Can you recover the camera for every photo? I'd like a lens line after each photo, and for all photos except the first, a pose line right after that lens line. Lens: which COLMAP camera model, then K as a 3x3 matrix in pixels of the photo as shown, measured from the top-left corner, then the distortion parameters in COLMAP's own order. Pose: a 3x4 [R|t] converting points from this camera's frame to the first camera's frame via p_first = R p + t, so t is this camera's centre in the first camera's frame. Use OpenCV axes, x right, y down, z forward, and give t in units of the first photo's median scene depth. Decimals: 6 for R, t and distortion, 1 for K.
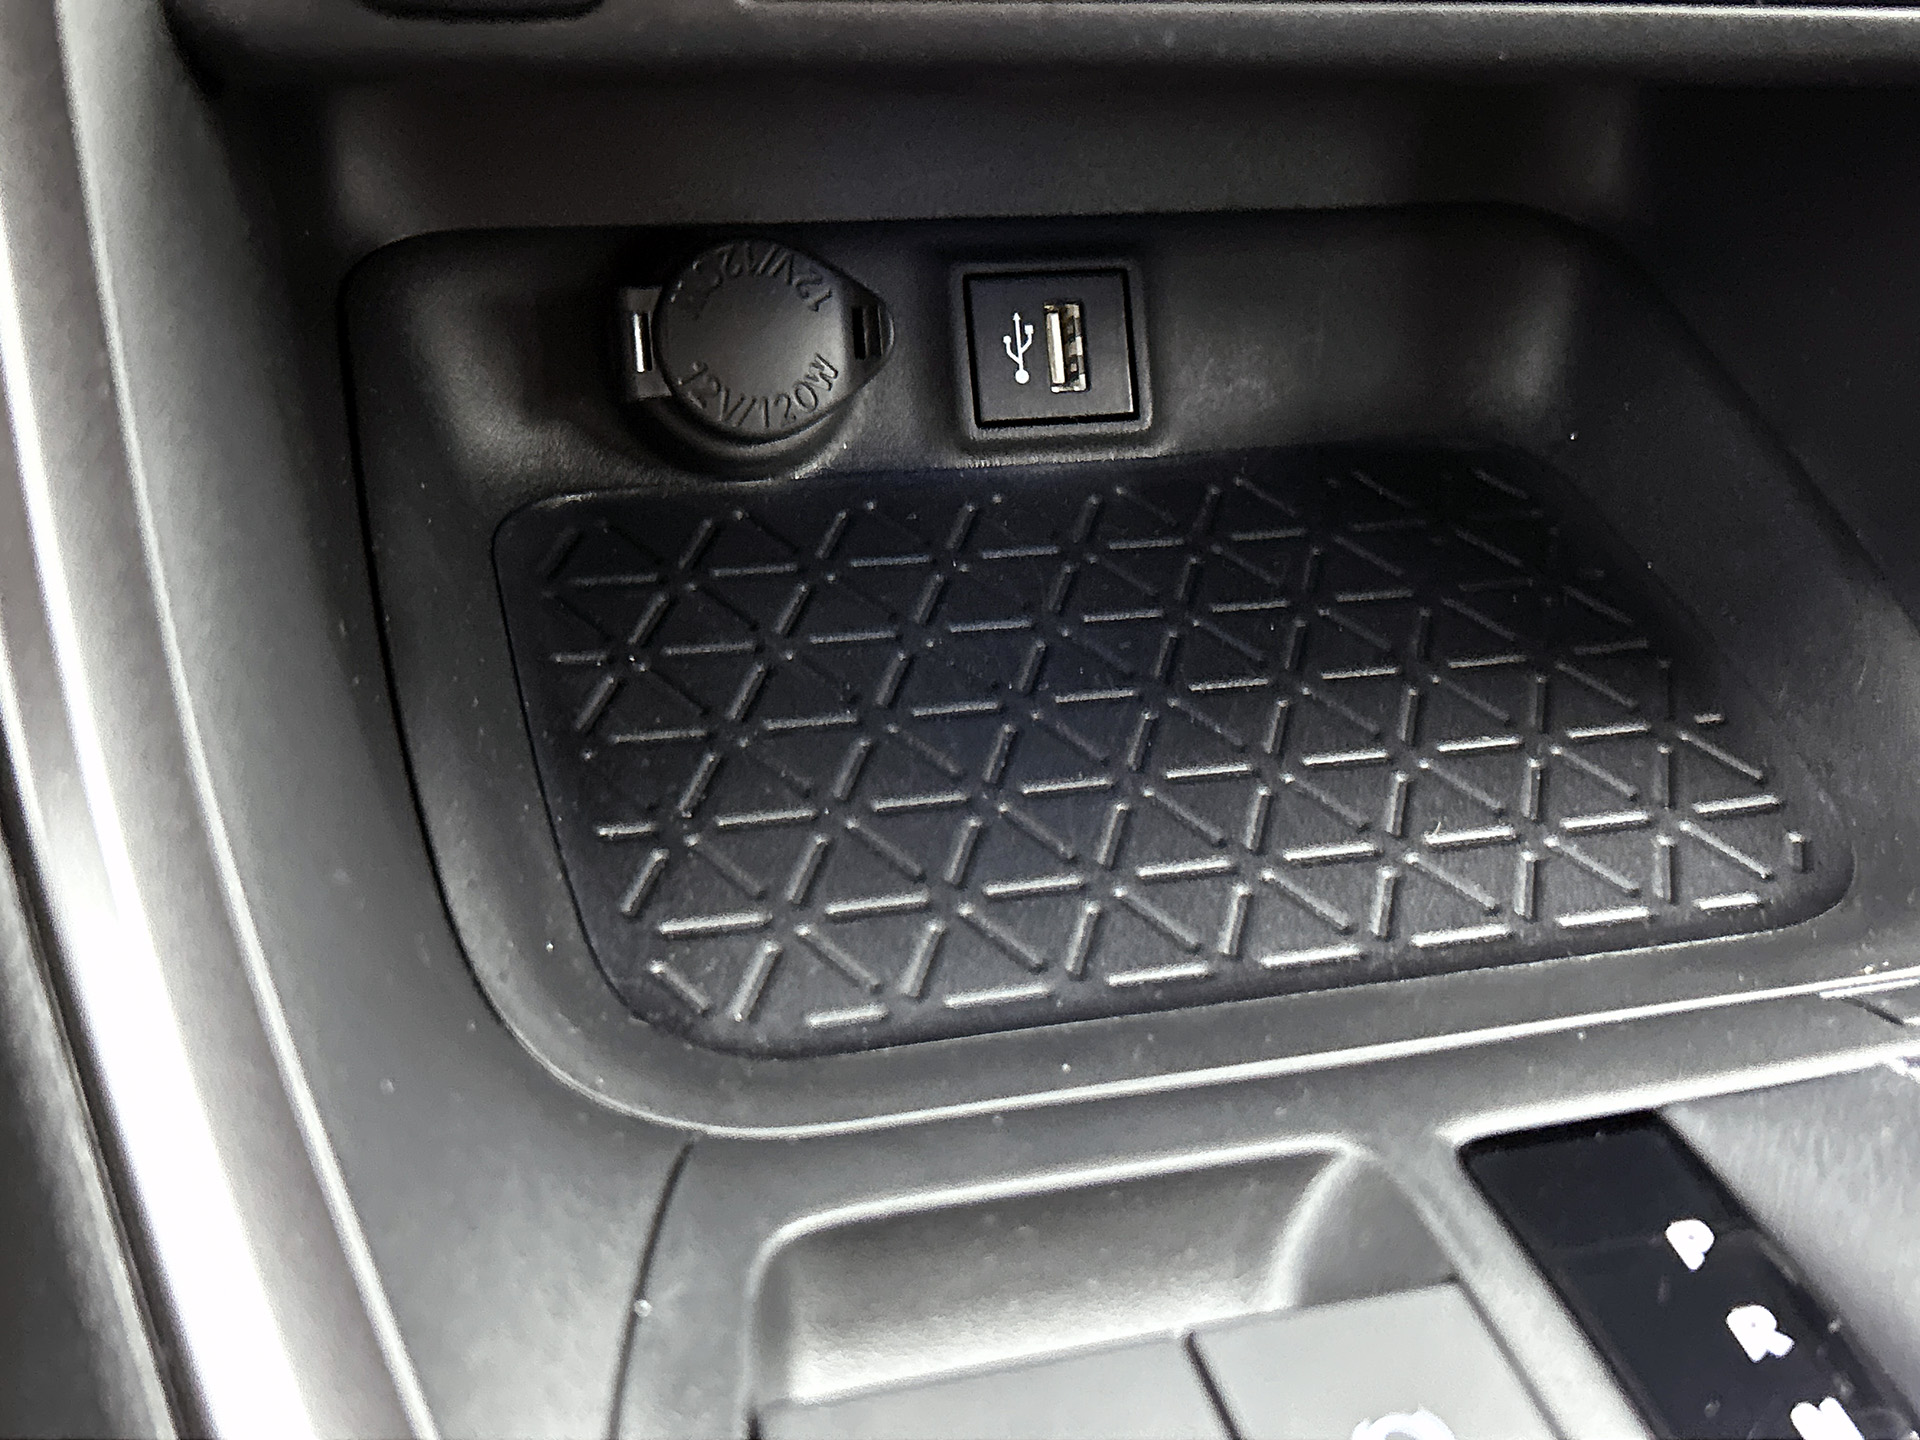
lens RADIAL K [[2211.1, 0, 965.9], [0, 2211.1, 723.4], [0, 0, 1]] dist [0.212593, -0.677502]
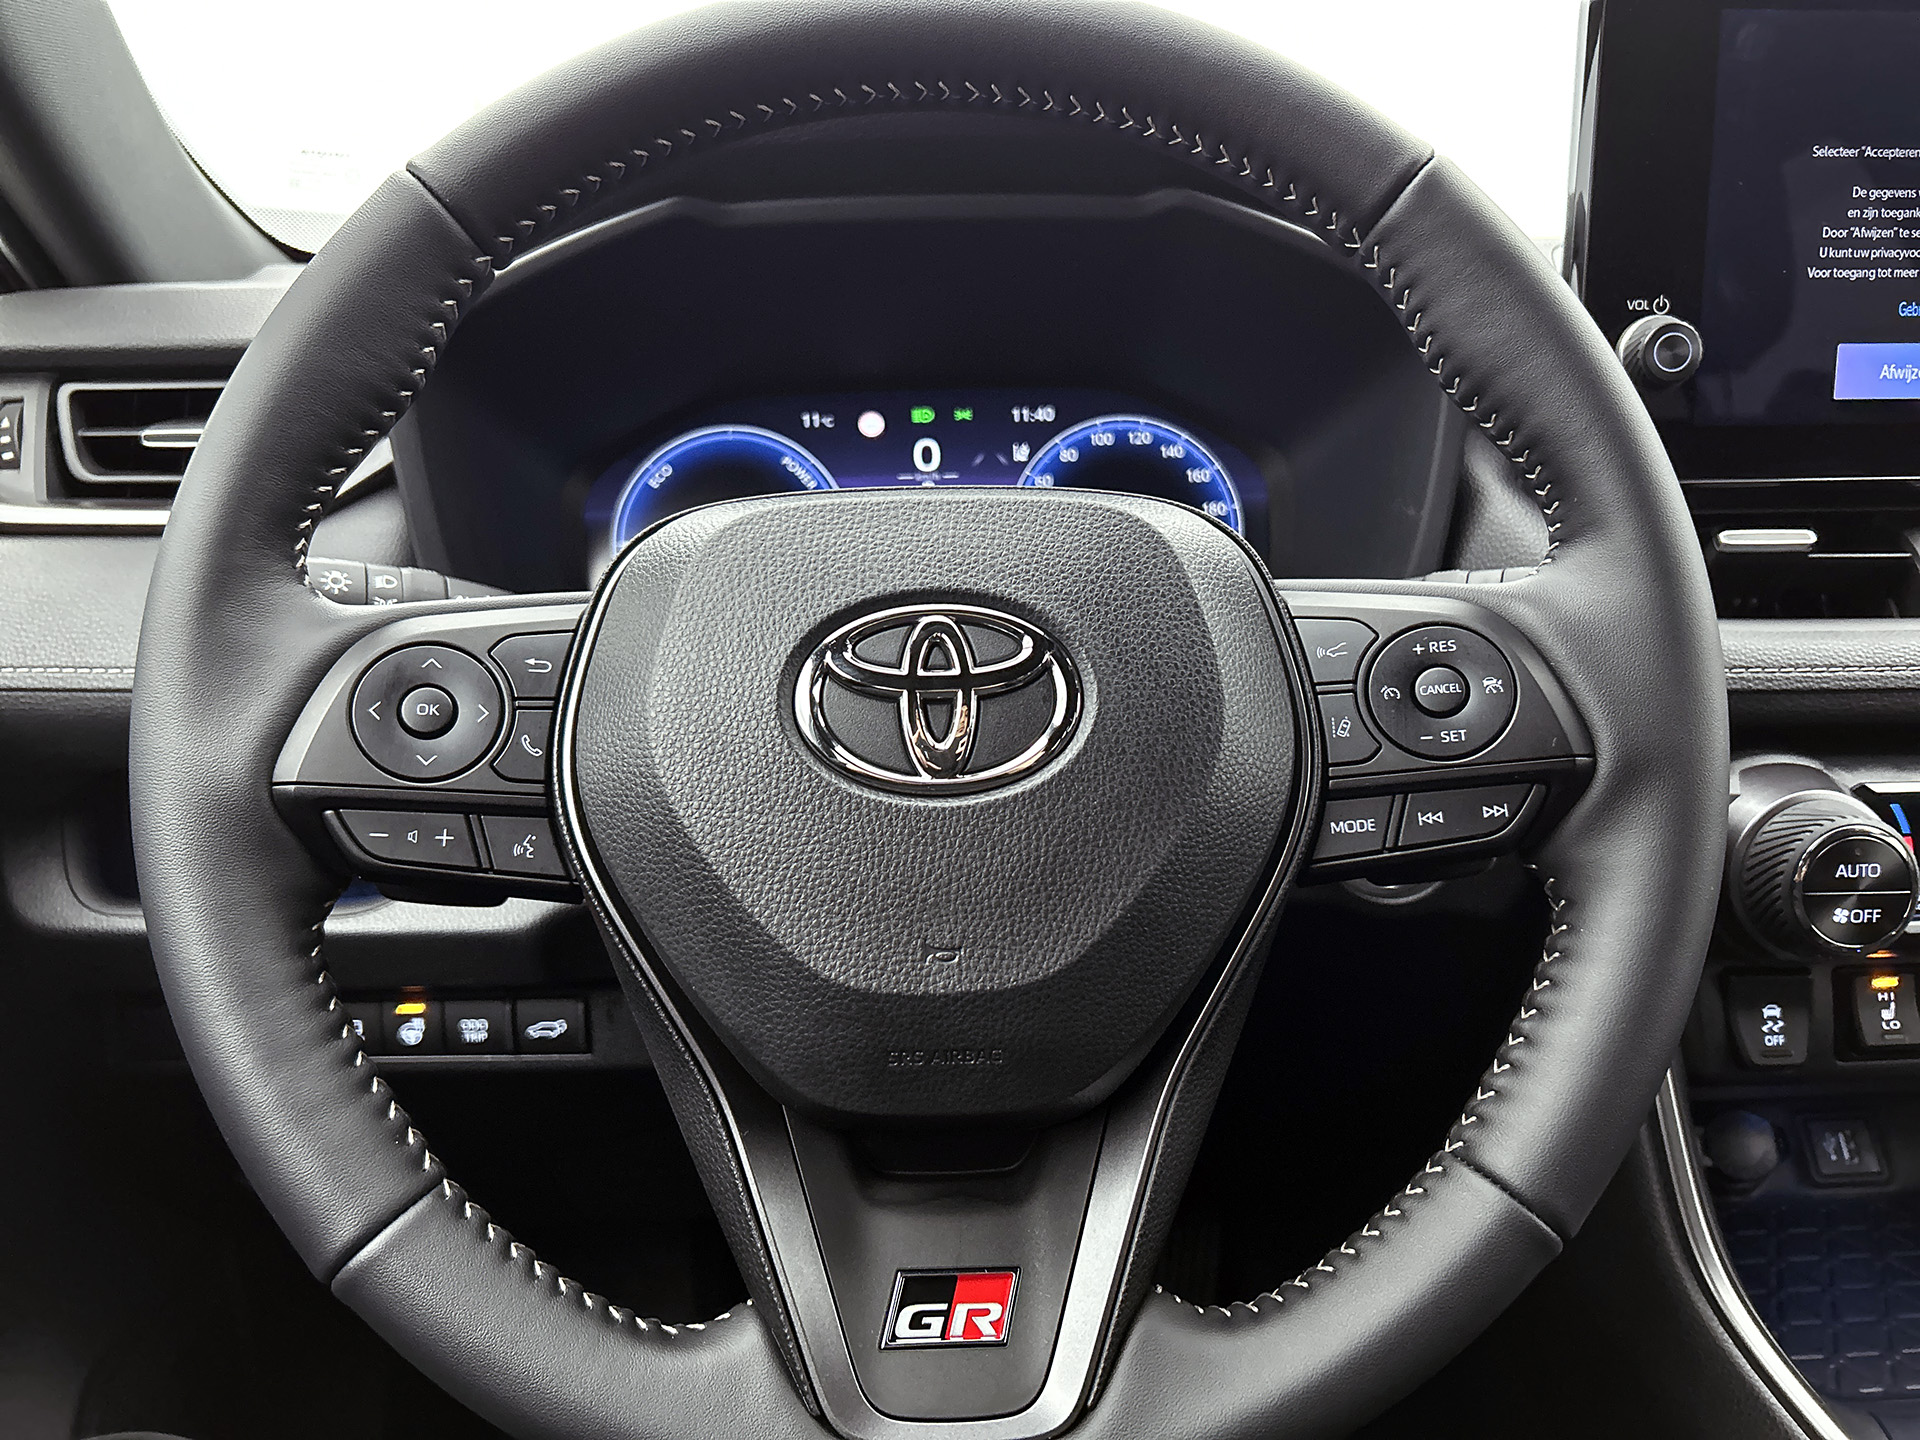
lens RADIAL K [[1487.7, 0, 960.2], [0, 1487.7, 711.5], [0, 0, 1]] dist [0.058587, -0.100343]
pose [[0.963274, -0.065260, -0.260469, -0.472539], [-0.049403, 0.910387, -0.410798, 0.140493], [0.263936, 0.408579, 0.873728, -1.024481]]
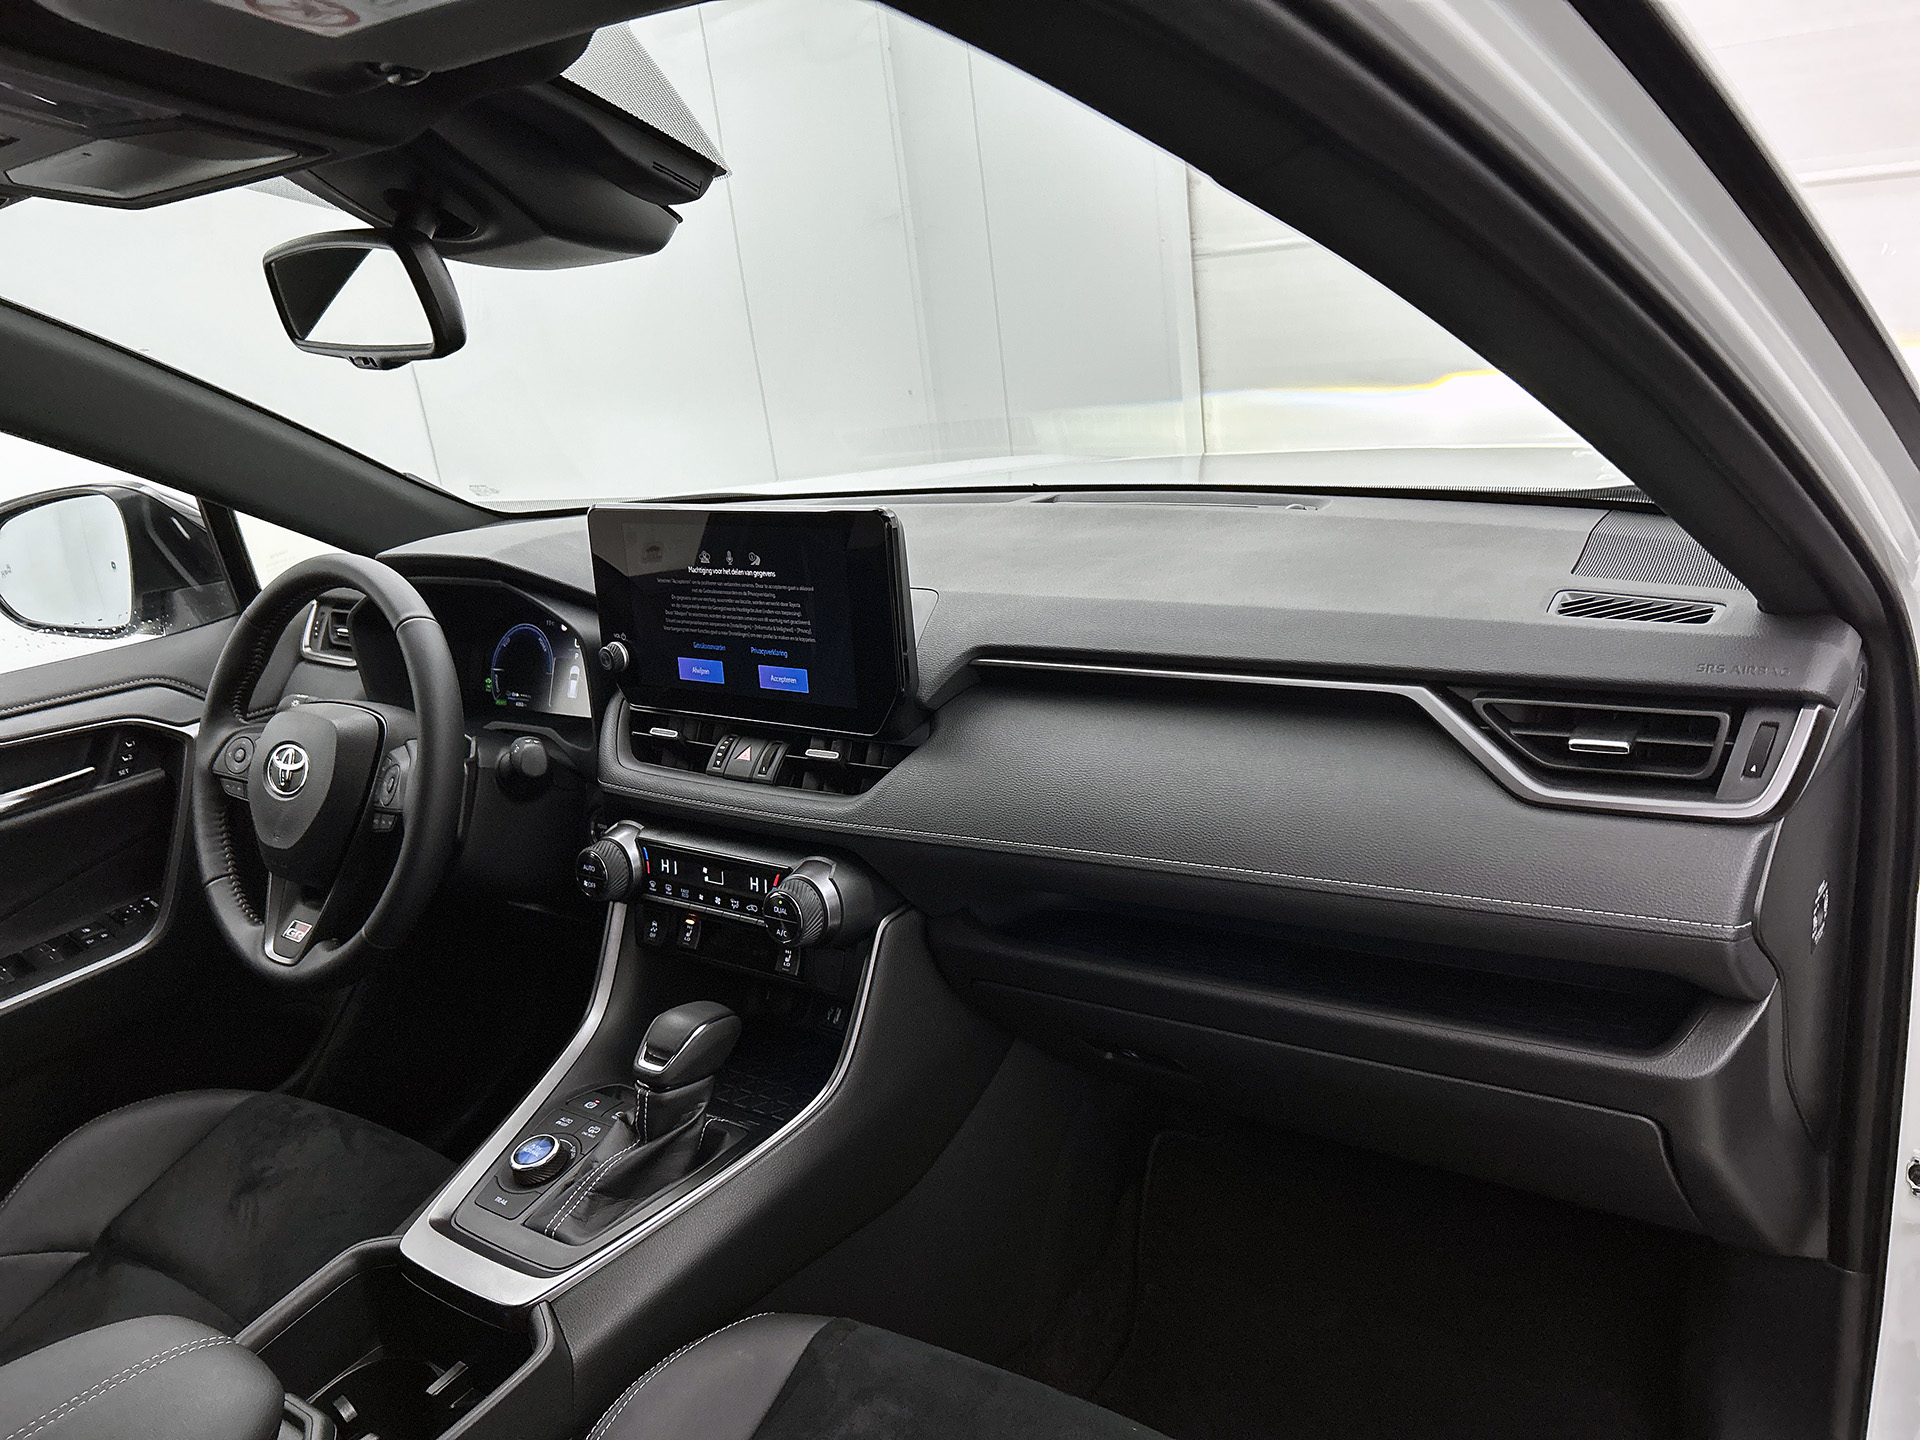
lens RADIAL K [[1487.7, 0, 960.2], [0, 1487.7, 711.5], [0, 0, 1]] dist [0.058587, -0.100343]
pose [[0.604722, 0.052630, -0.794696, 3.055514], [-0.342871, 0.917818, -0.200123, -0.225328], [0.718854, 0.393497, 0.573070, -1.140760]]
